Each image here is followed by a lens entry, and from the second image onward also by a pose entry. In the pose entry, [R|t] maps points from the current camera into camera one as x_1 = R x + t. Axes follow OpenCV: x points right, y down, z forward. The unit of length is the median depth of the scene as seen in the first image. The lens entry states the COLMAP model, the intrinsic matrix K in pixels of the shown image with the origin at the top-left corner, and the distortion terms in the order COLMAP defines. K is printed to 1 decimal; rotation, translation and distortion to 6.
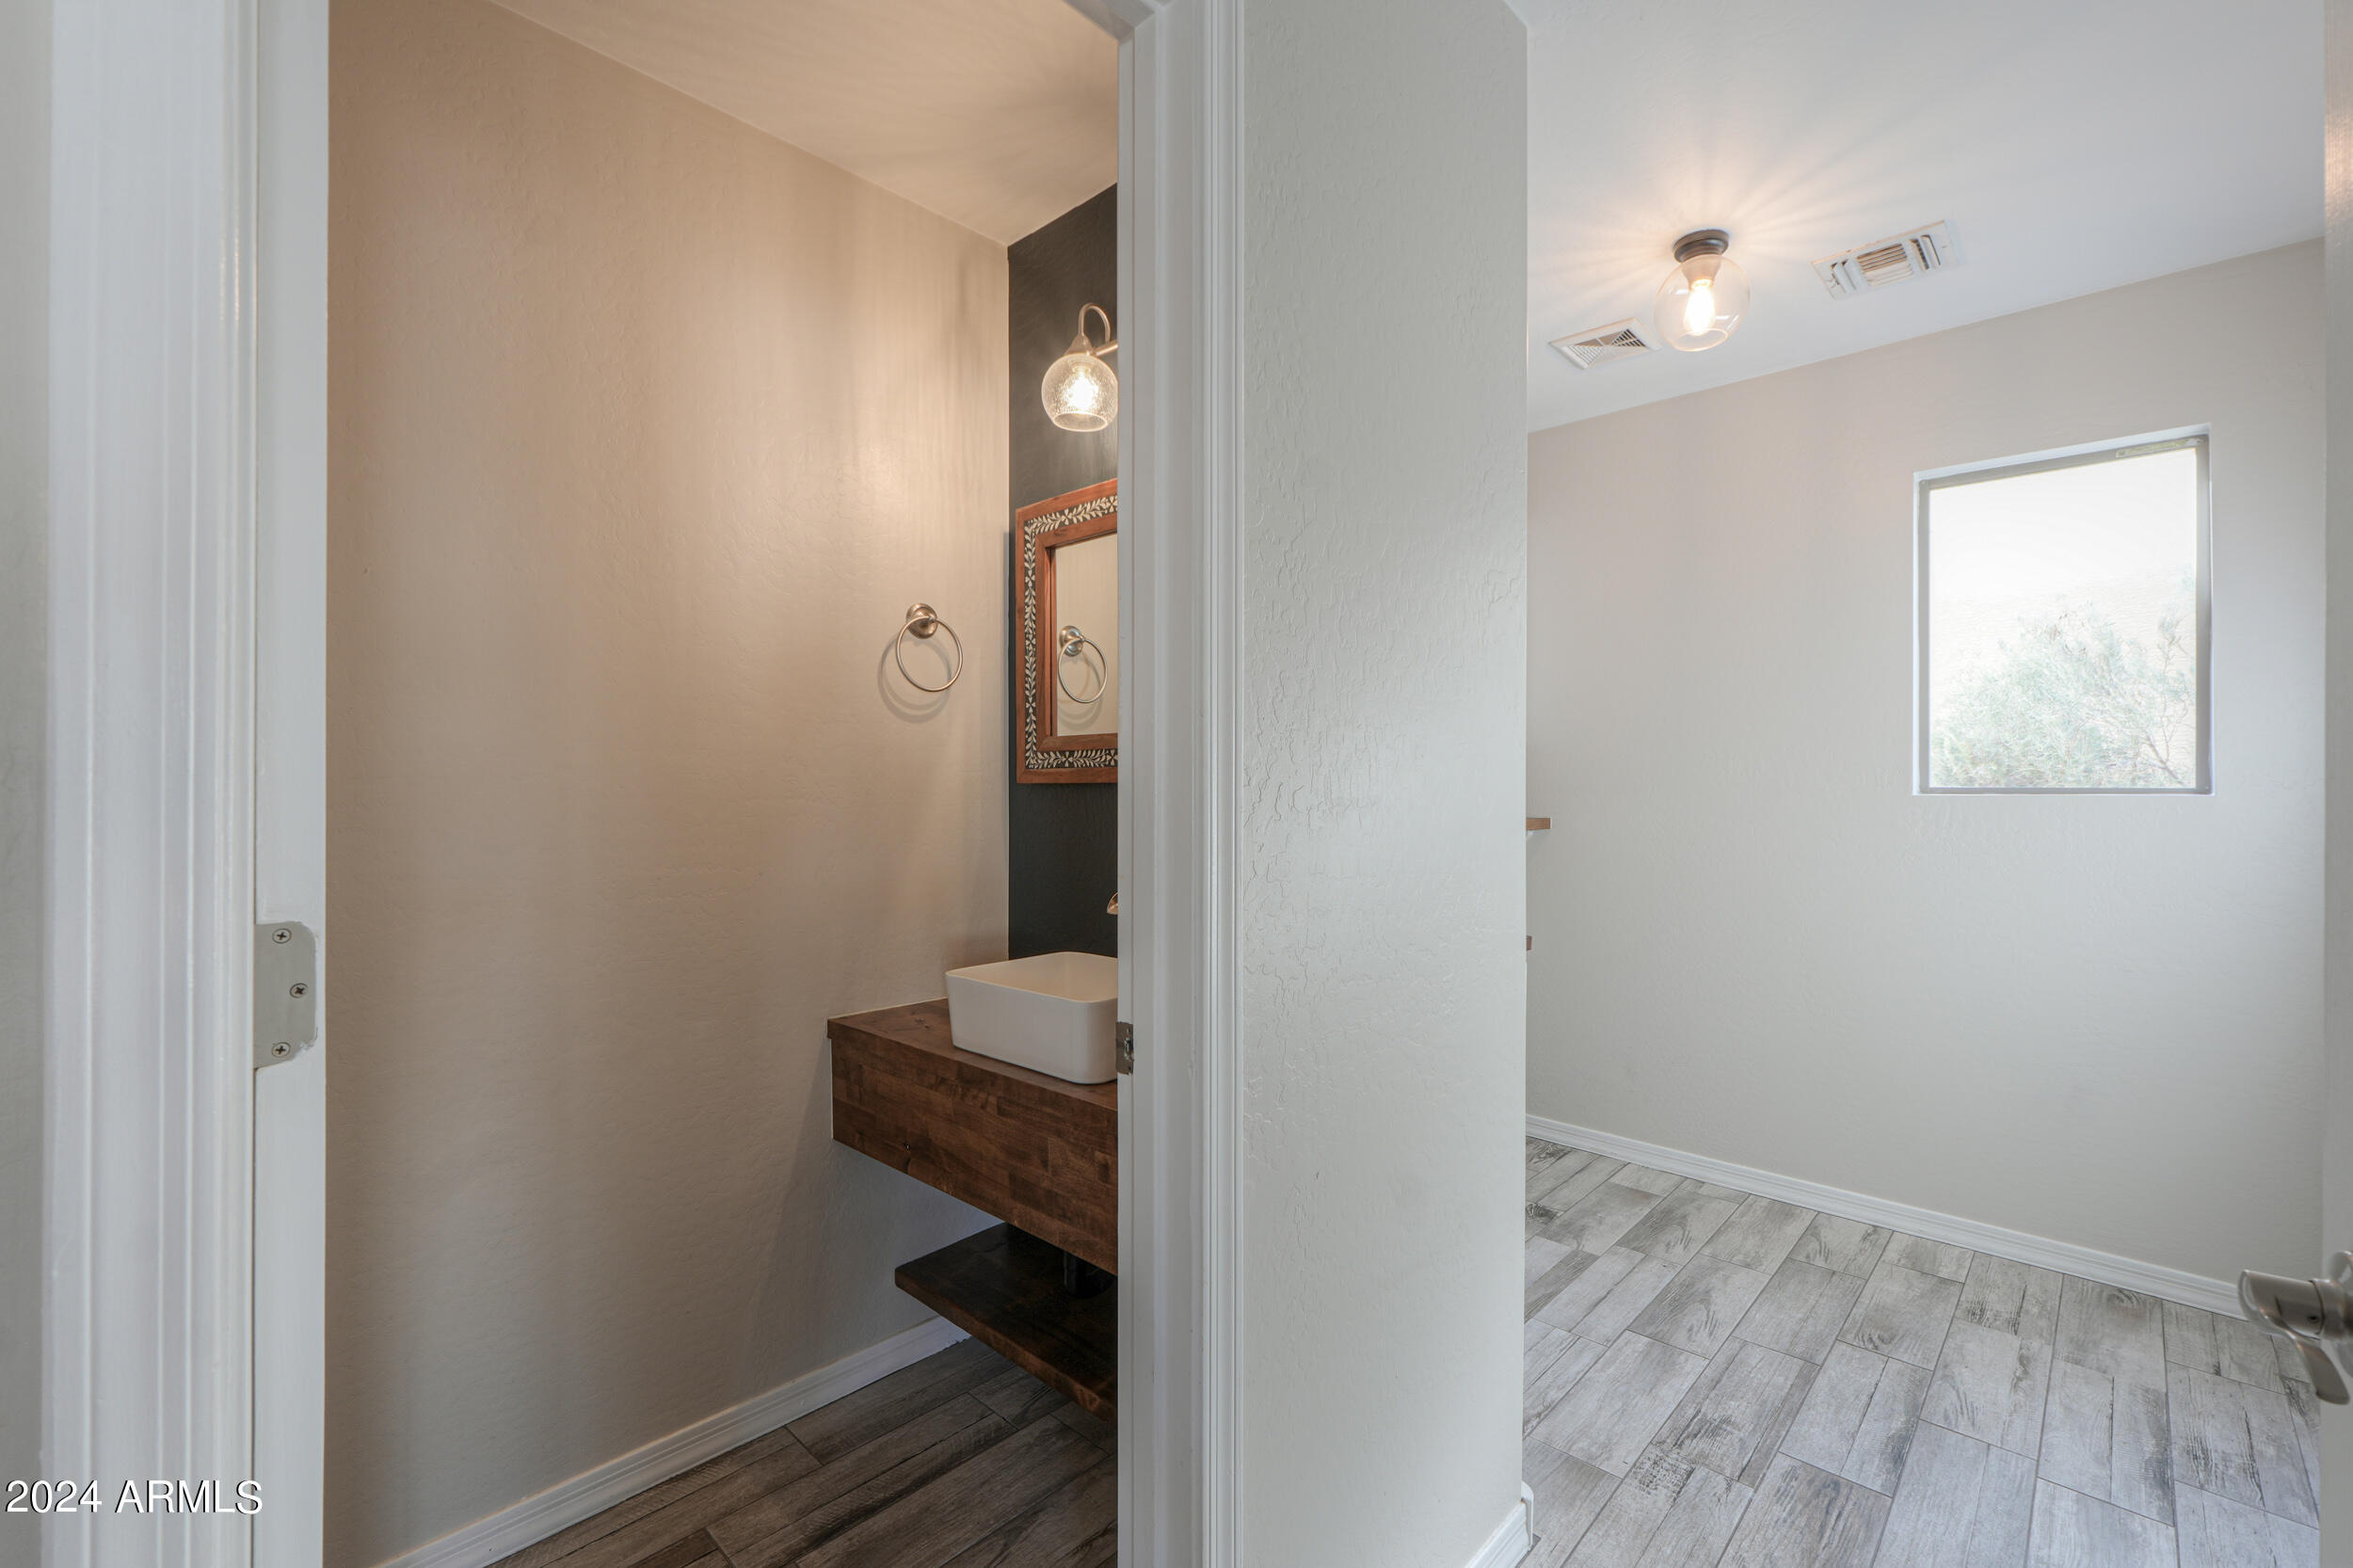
lens RADIAL K [[997.9, 0, 1168.4], [0, 997.9, 781.7], [0, 0, 1]] dist [-0.001620, 0.000129]
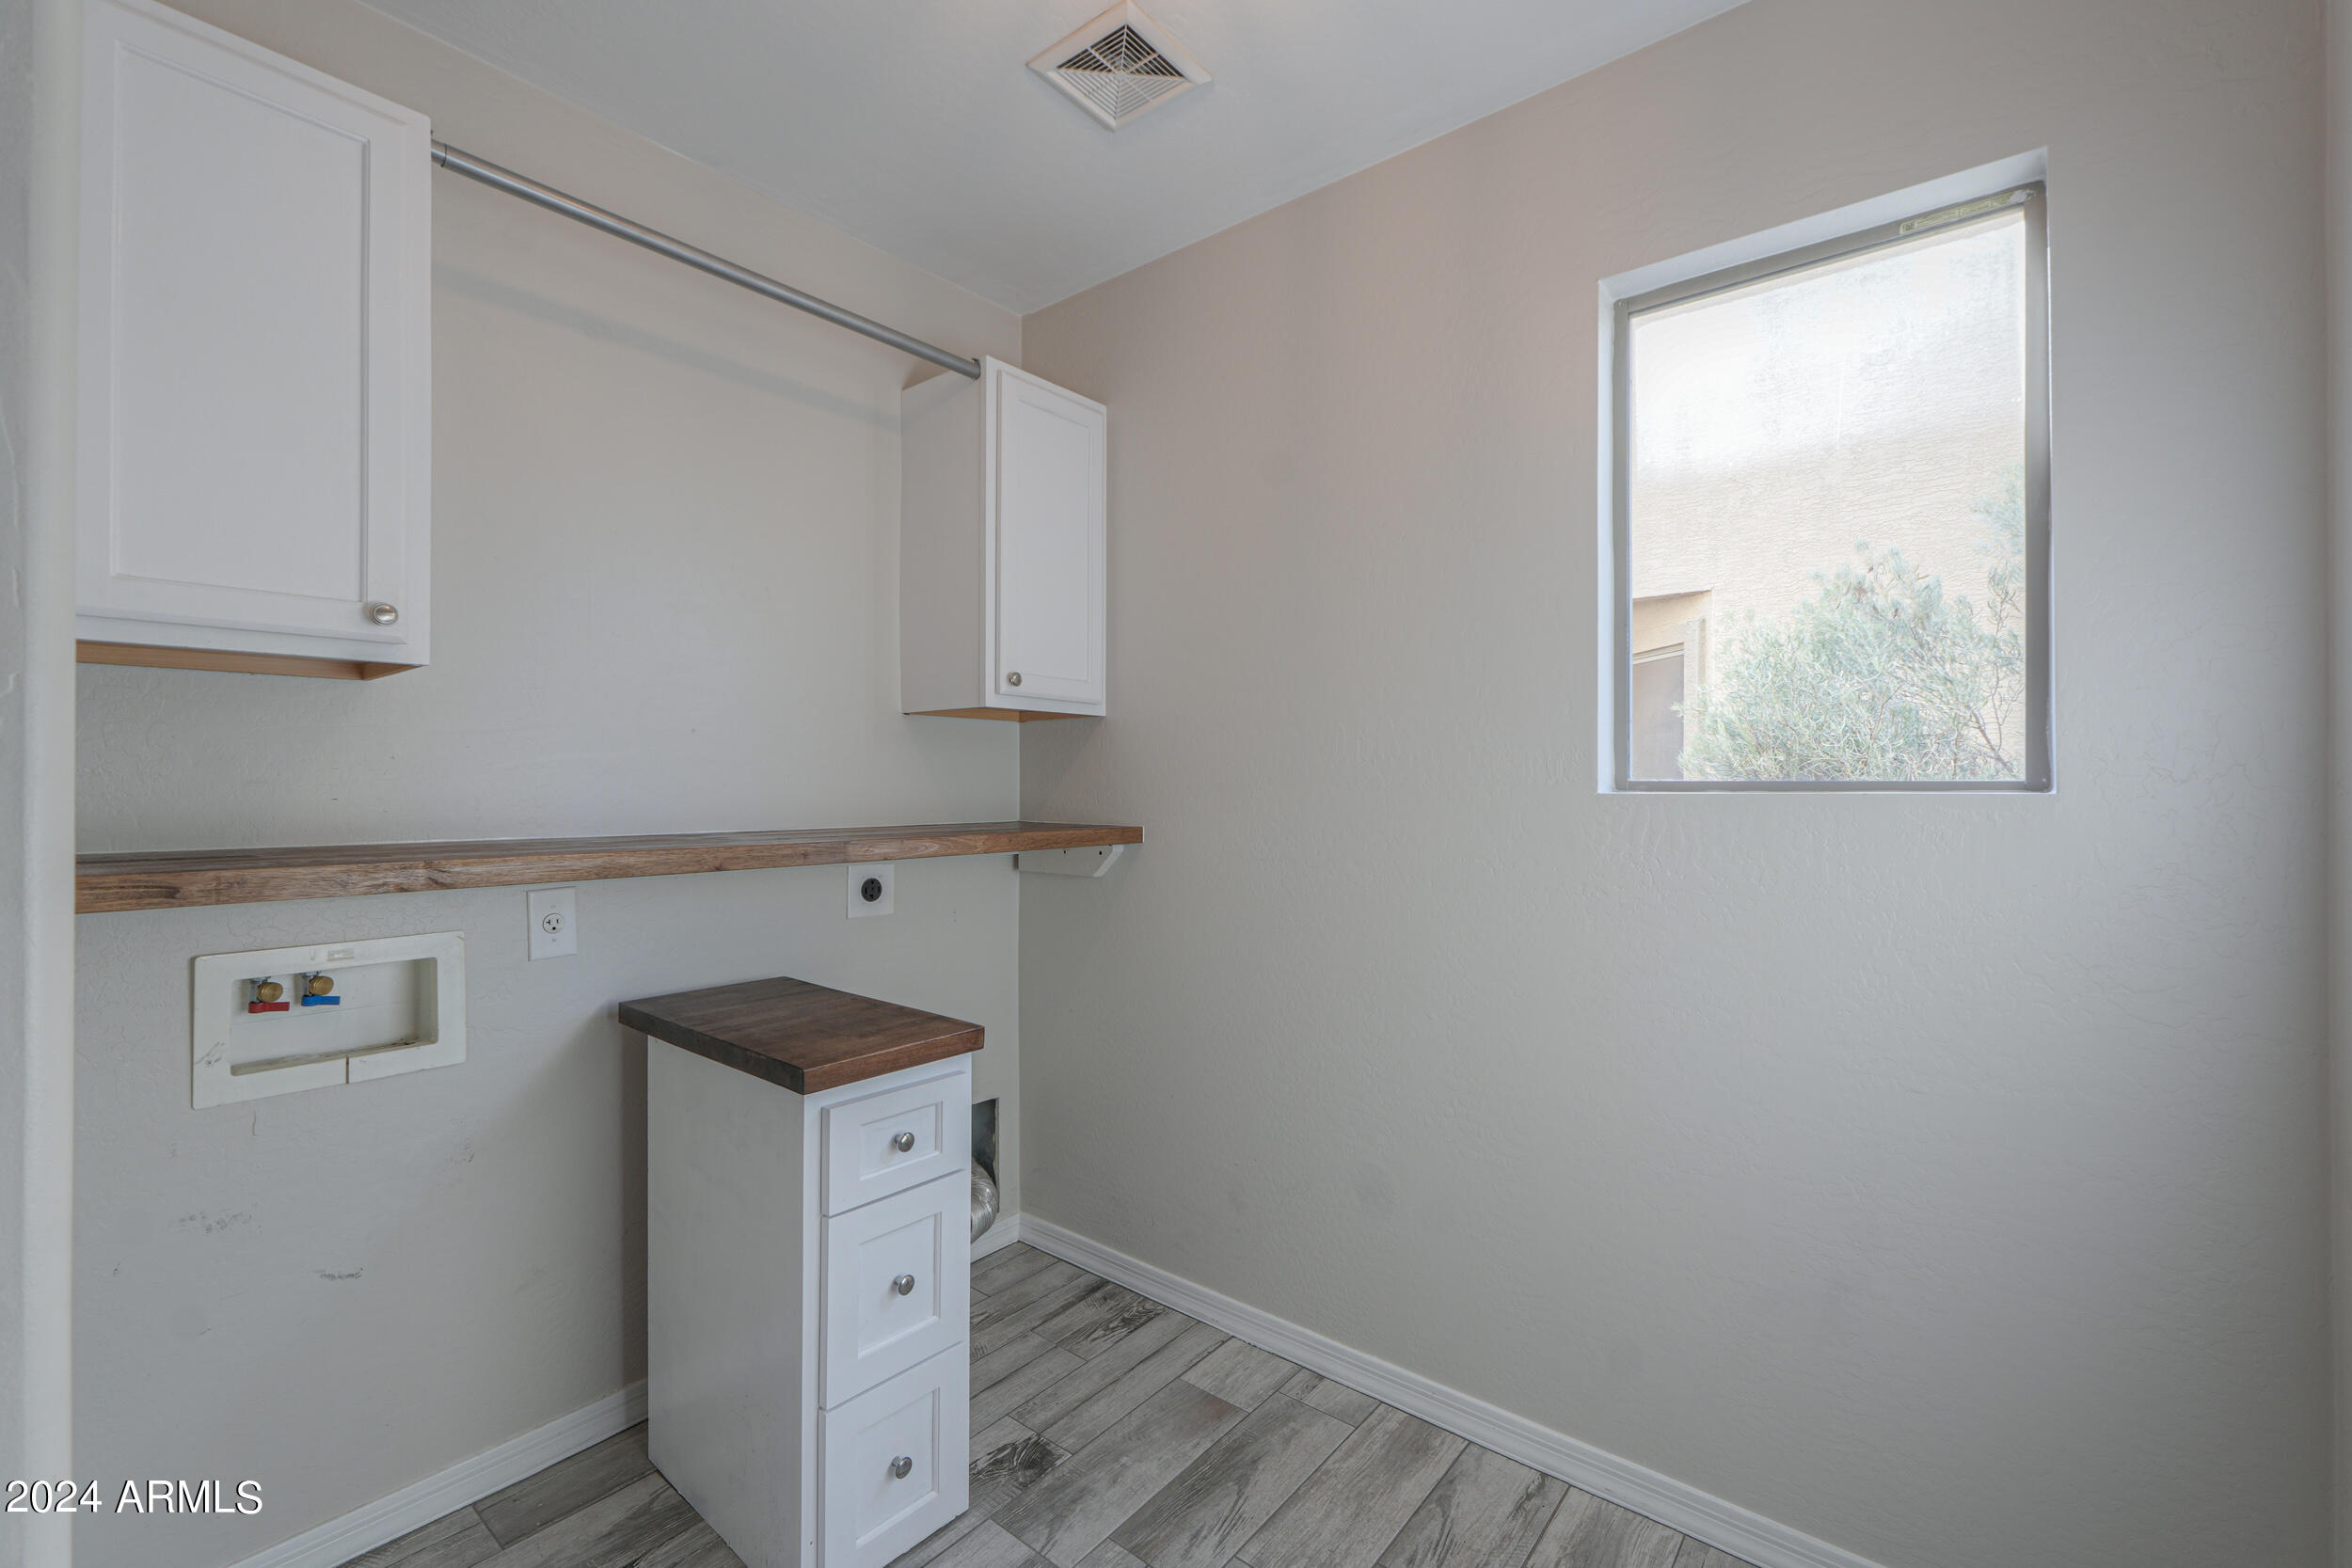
lens RADIAL K [[1033.3, 0, 1066.5], [0, 1033.3, 779.0], [0, 0, 1]] dist [-0.002543, -0.000121]
pose [[0.998991, -0.001766, 0.044879, 0.358096], [0.001761, 0.999998, 0.000144, 0.003202], [-0.044879, -0.000064, 0.998992, 0.341183]]
